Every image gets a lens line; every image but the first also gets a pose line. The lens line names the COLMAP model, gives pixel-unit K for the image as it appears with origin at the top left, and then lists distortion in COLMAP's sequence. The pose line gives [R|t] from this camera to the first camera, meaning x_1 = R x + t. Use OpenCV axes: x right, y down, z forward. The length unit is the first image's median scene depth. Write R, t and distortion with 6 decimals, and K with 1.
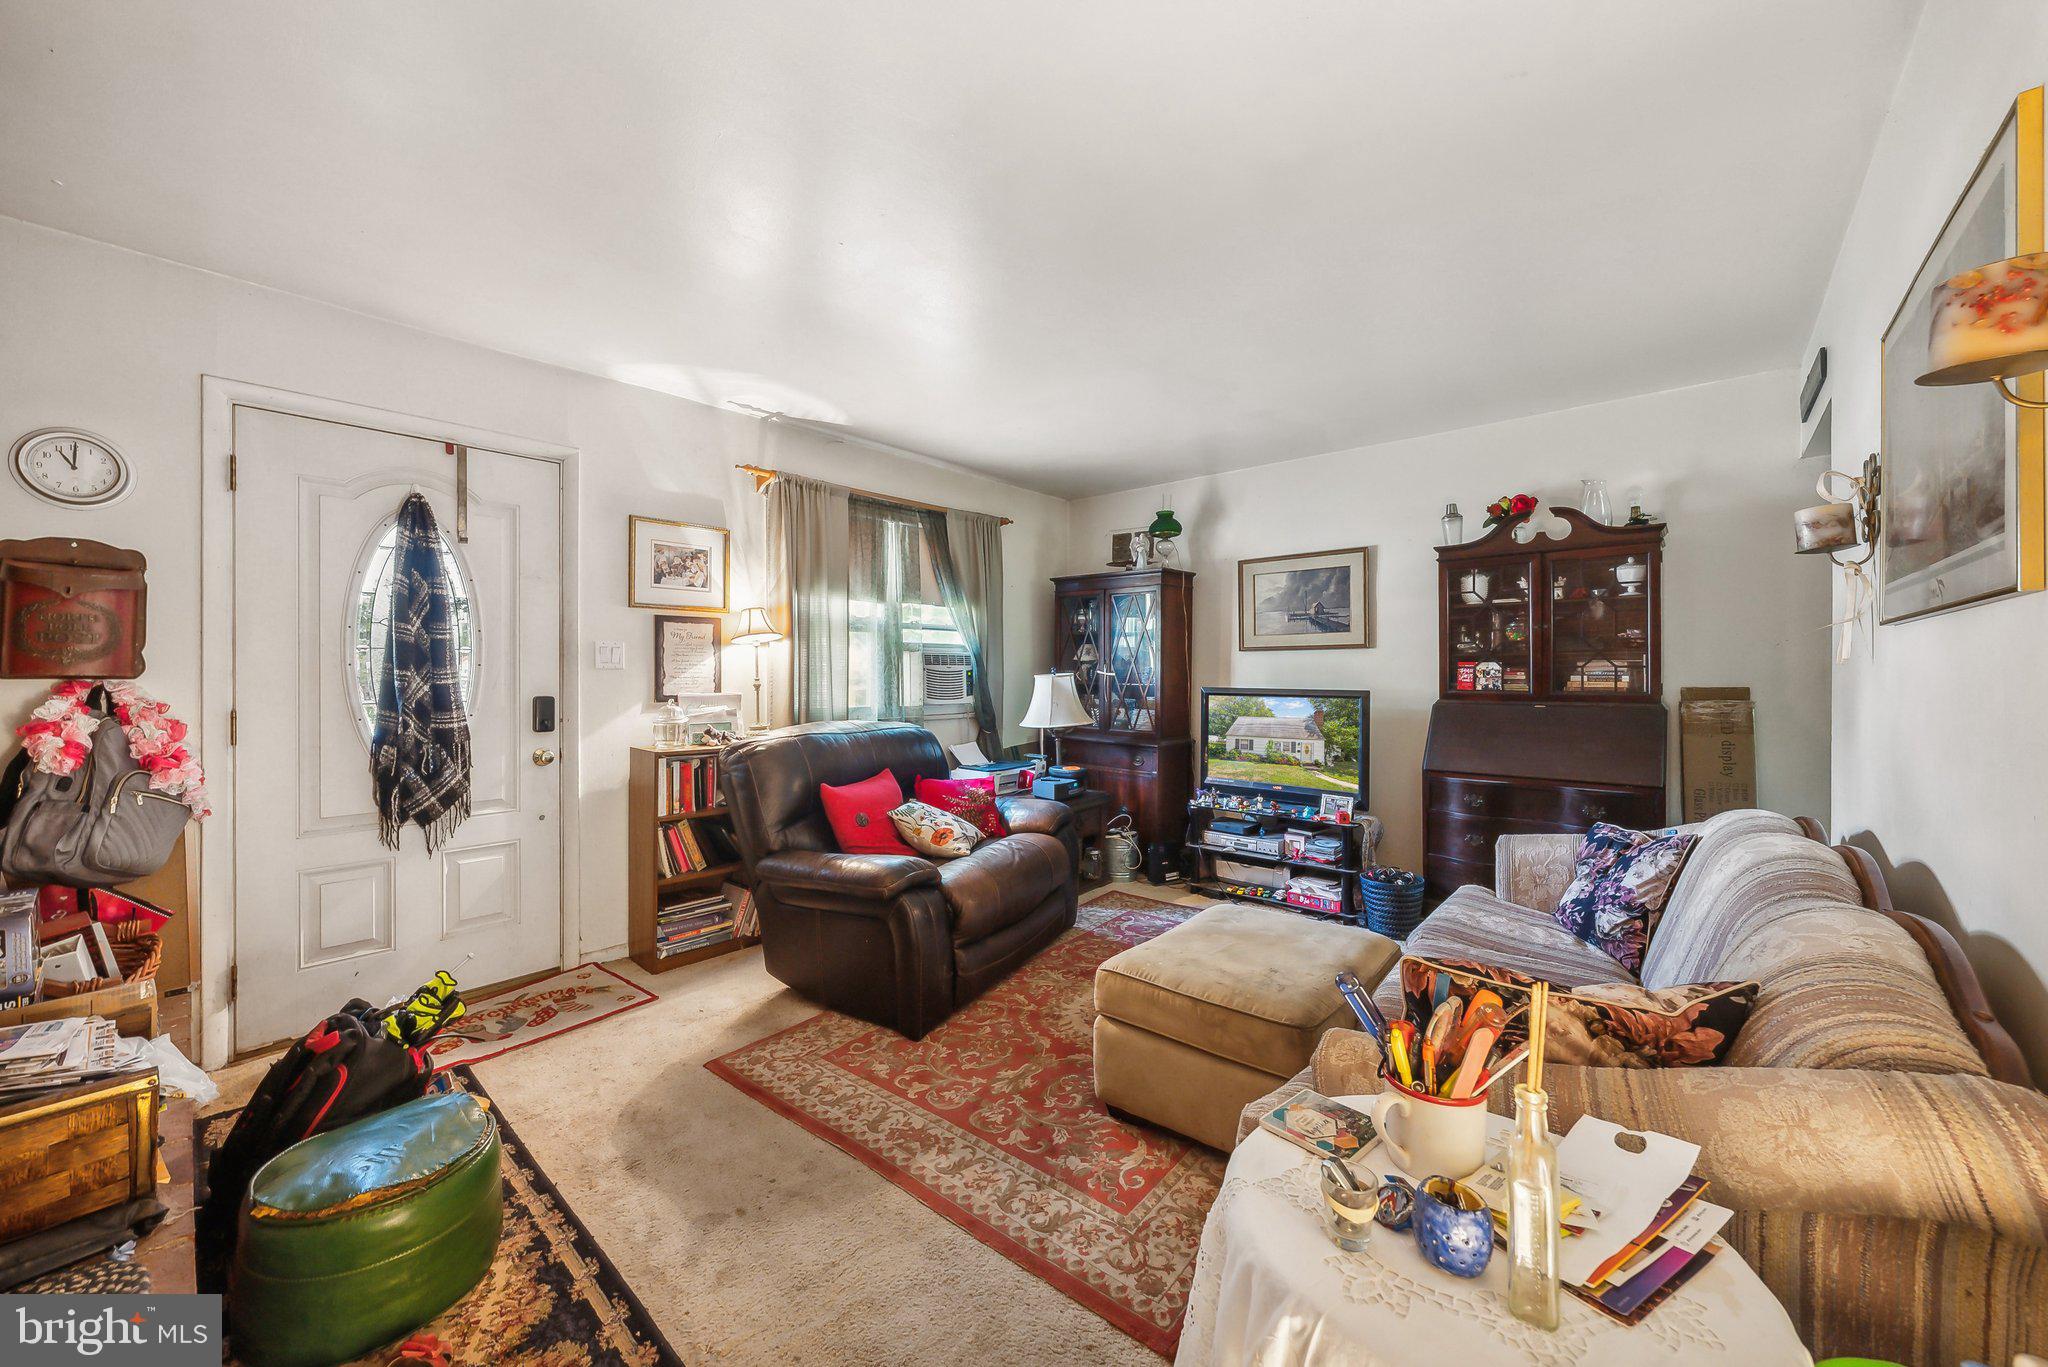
lens RADIAL K [[761.0, 0, 1011.4], [0, 761.0, 673.4], [0, 0, 1]] dist [-0.009560, -0.000022]
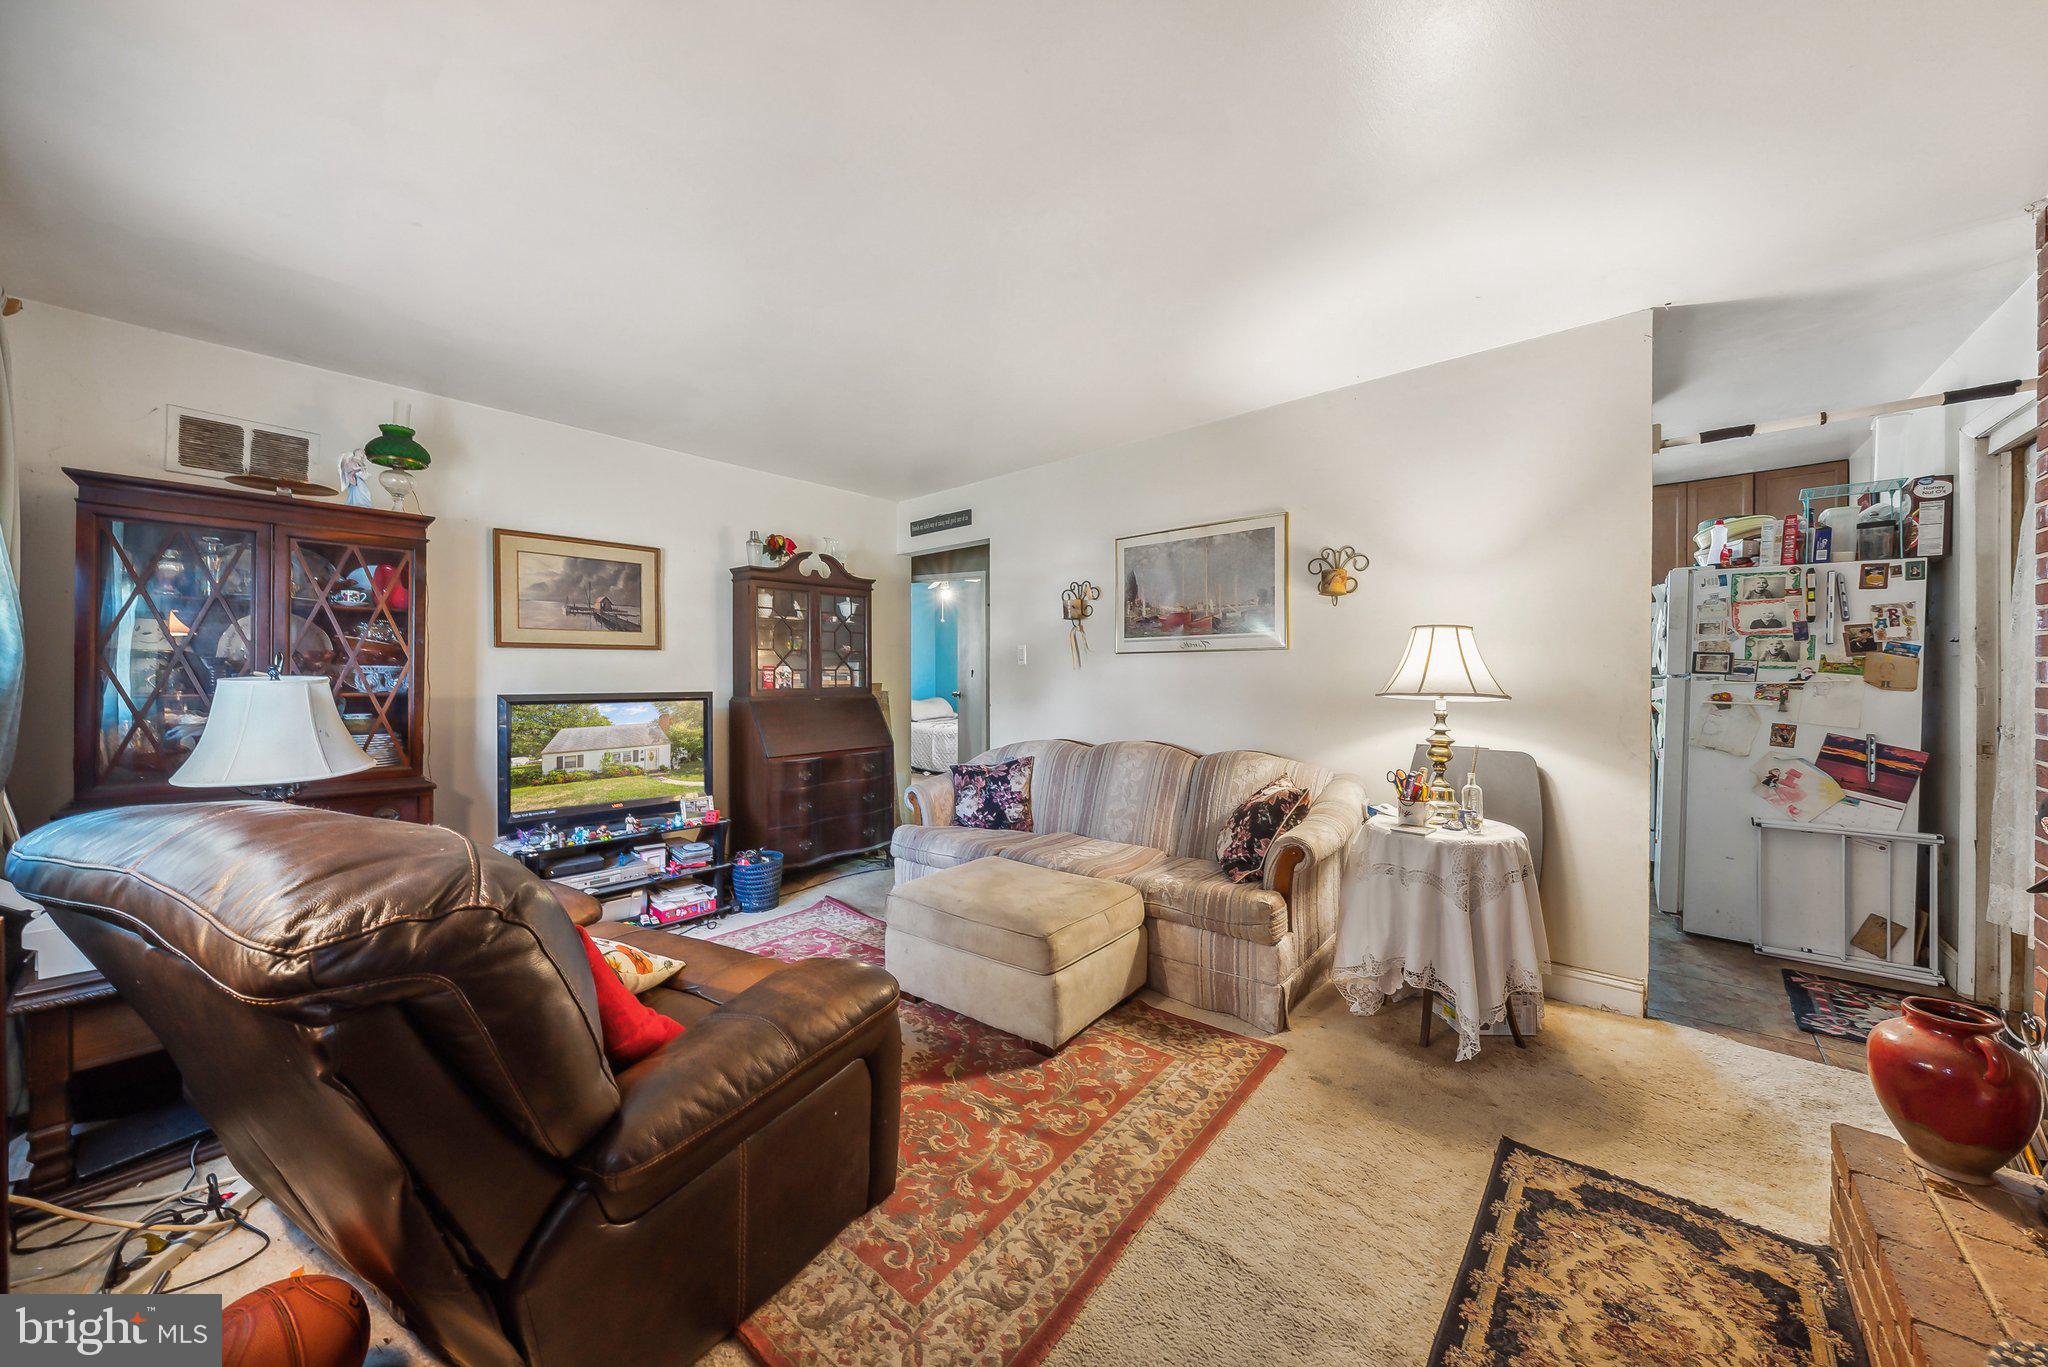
lens RADIAL K [[708.0, 0, 1019.0], [0, 708.0, 686.9], [0, 0, 1]] dist [-0.009105, 0.000003]
pose [[-0.019143, -0.019900, 0.999619, -0.536152], [0.000192, 0.999802, 0.019907, -0.002859], [-0.999817, 0.000573, -0.019136, 0.613505]]
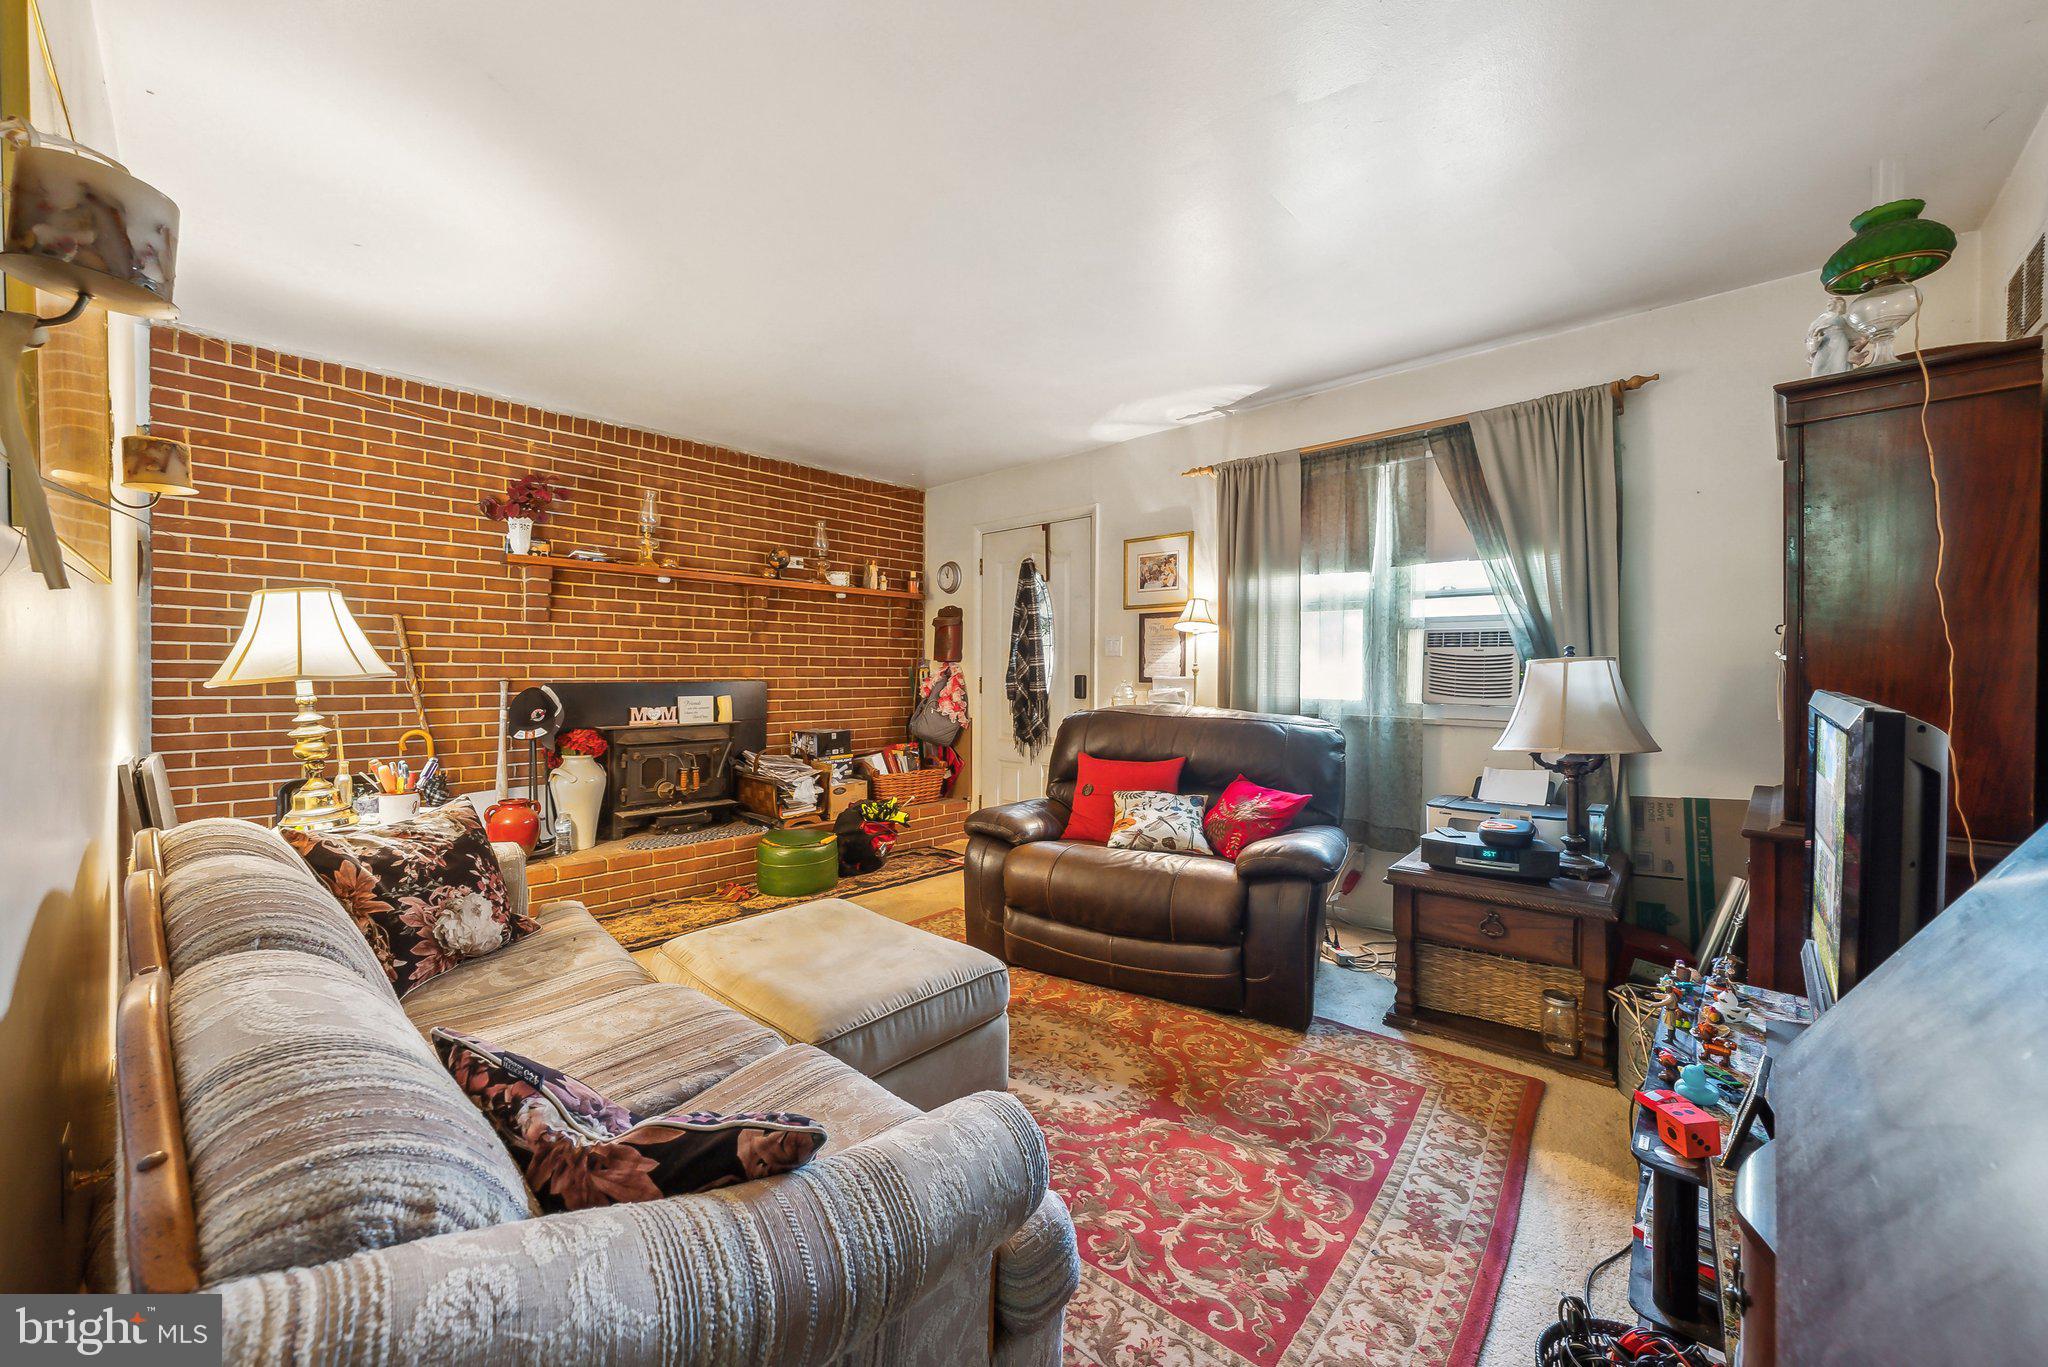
lens RADIAL K [[761.0, 0, 1011.4], [0, 761.0, 673.4], [0, 0, 1]] dist [-0.009560, -0.000022]
pose [[-0.032307, 0.010895, -0.999419, 0.747204], [-0.004724, 0.999928, 0.011054, 0.009306], [0.999467, 0.005078, -0.032253, 0.757817]]
